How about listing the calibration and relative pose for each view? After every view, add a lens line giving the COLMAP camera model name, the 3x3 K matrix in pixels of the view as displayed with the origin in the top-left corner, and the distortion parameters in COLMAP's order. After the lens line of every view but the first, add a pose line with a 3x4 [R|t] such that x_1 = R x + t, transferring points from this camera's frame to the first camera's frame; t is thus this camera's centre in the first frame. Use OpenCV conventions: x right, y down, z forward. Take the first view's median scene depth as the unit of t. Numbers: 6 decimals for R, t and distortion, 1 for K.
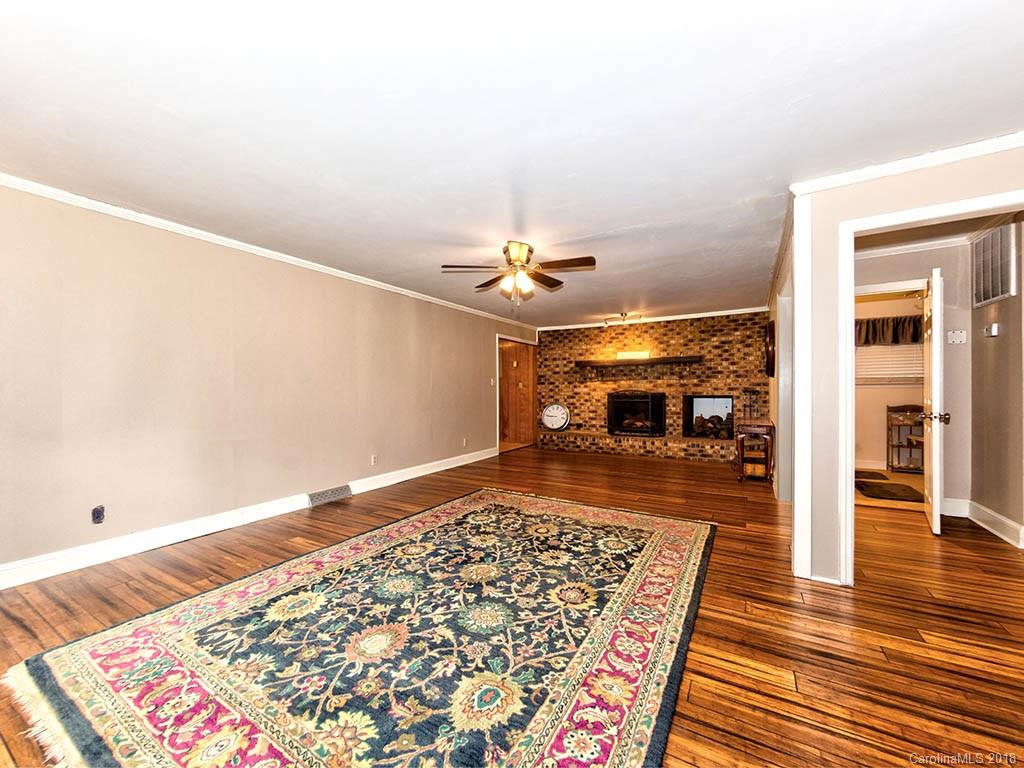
lens RADIAL K [[403.1, 0, 509.6], [0, 403.1, 388.7], [0, 0, 1]] dist [0.003029, -0.000244]
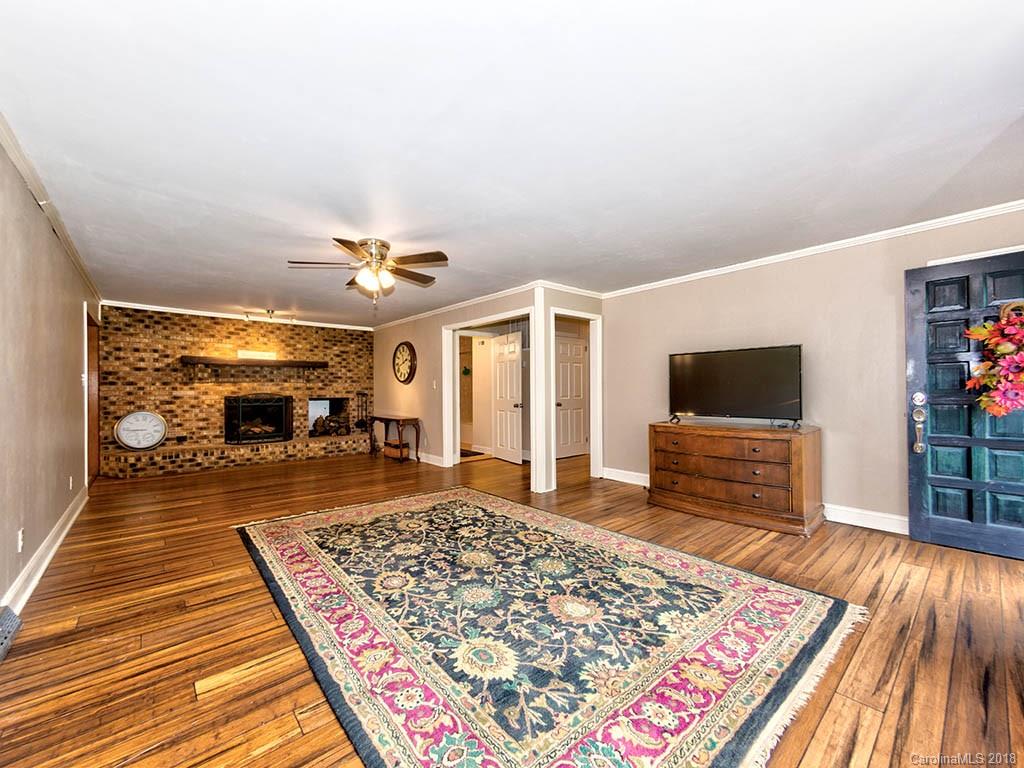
lens RADIAL K [[402.3, 0, 472.6], [0, 402.3, 387.9], [0, 0, 1]] dist [0.002860, 0.000134]
pose [[0.354923, 0.012017, 0.934818, -0.794425], [-0.000814, 0.999921, -0.012545, 0.005685], [-0.934895, 0.003692, 0.354905, 0.451981]]
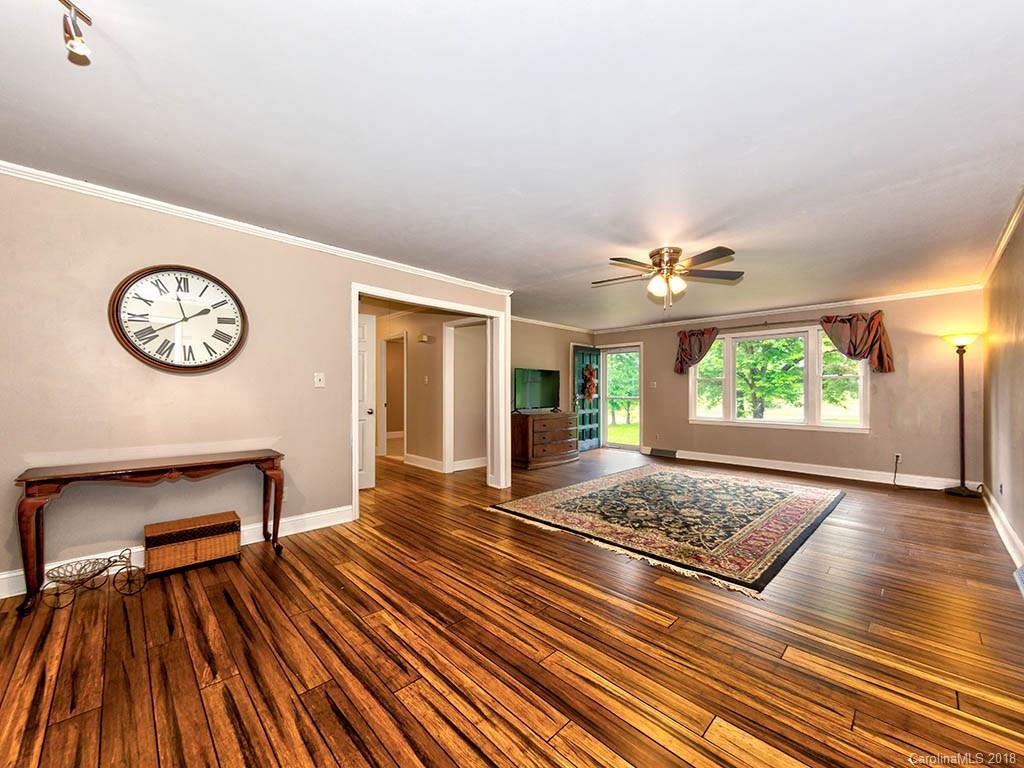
lens RADIAL K [[402.3, 0, 511.0], [0, 402.3, 388.0], [0, 0, 1]] dist [0.002860, 0.000134]
pose [[-0.965939, 0.005753, 0.258706, 0.131707], [0.003622, 0.999956, -0.008711, -0.004210], [-0.258745, -0.007477, -0.965917, 2.077507]]
